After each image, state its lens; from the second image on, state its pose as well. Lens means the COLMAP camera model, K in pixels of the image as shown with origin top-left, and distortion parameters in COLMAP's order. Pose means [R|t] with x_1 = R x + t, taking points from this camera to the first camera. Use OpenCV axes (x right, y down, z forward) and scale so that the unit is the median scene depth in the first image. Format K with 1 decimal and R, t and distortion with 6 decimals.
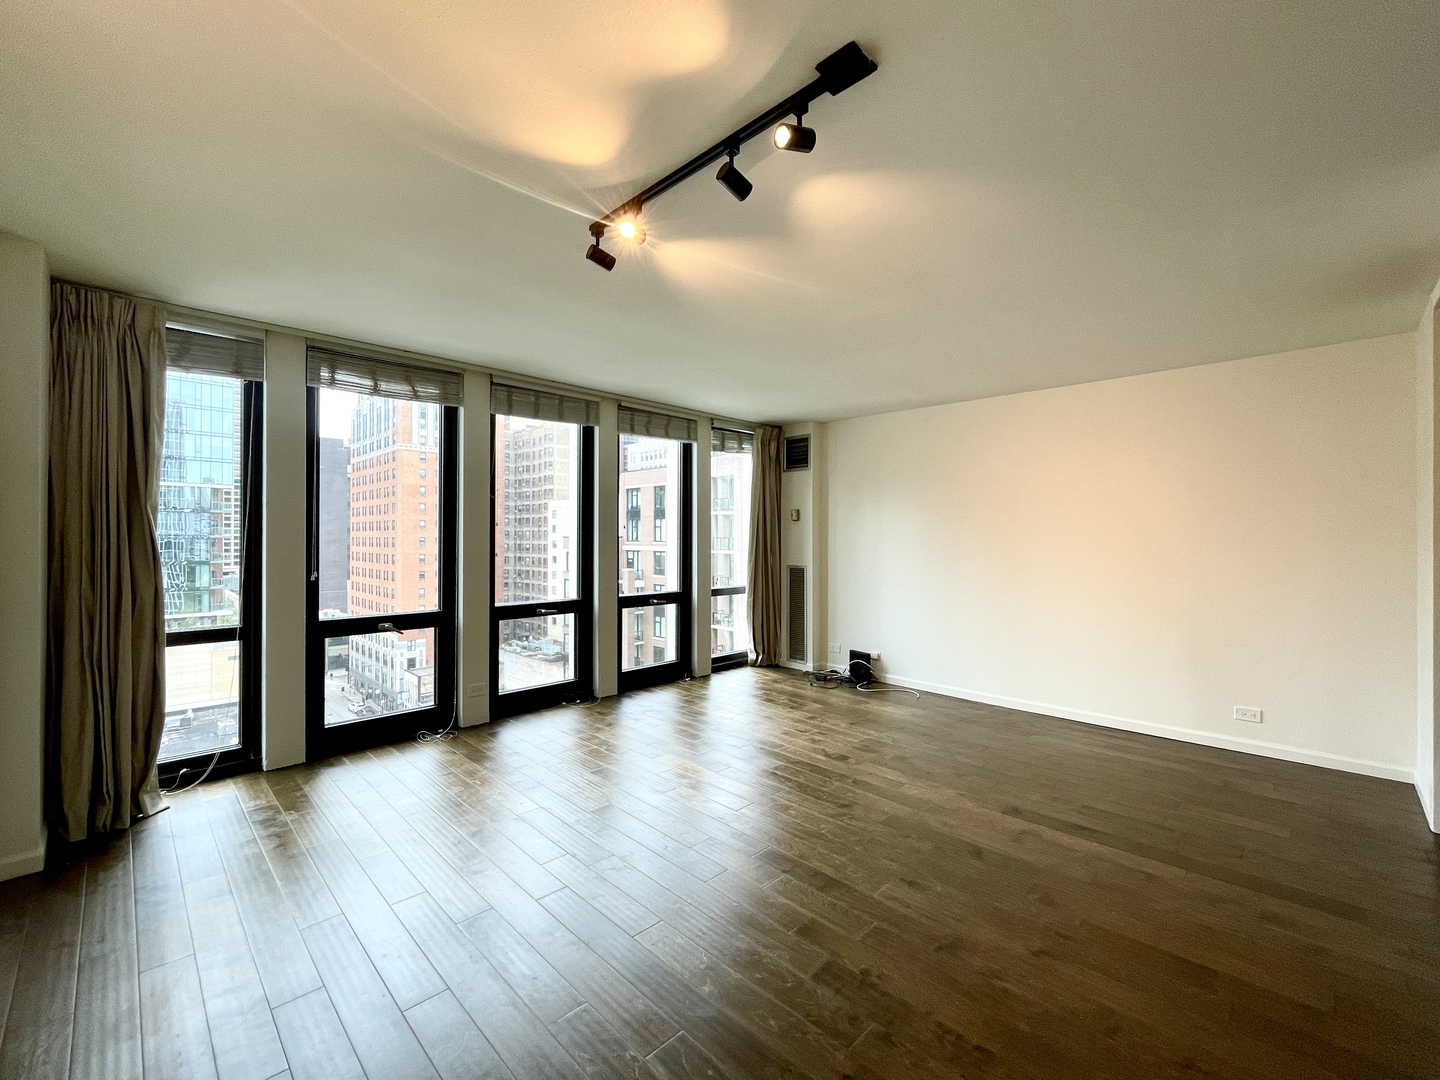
lens RADIAL K [[595.6, 0, 730.0], [0, 595.6, 537.6], [0, 0, 1]] dist [-0.001369, -0.001419]
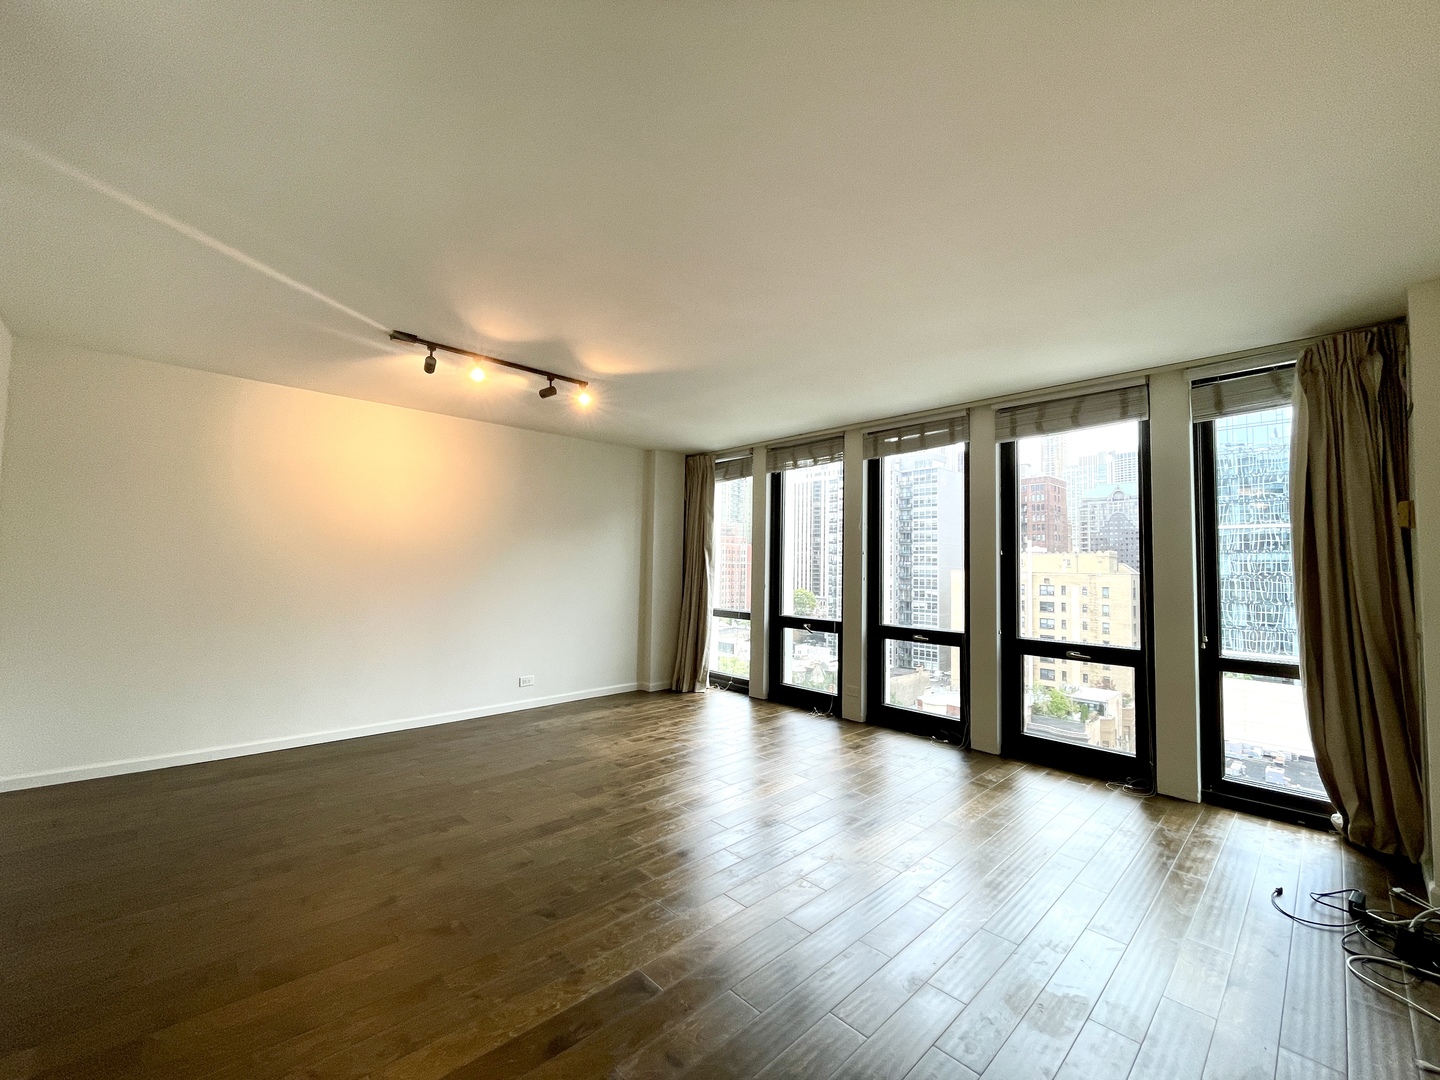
lens RADIAL K [[595.6, 0, 730.0], [0, 595.6, 537.6], [0, 0, 1]] dist [-0.001369, -0.001419]
pose [[-0.022630, -0.047599, -0.998610, 0.562117], [-0.011728, 0.998810, -0.047343, 0.003869], [0.999675, 0.010641, -0.023161, 0.545715]]
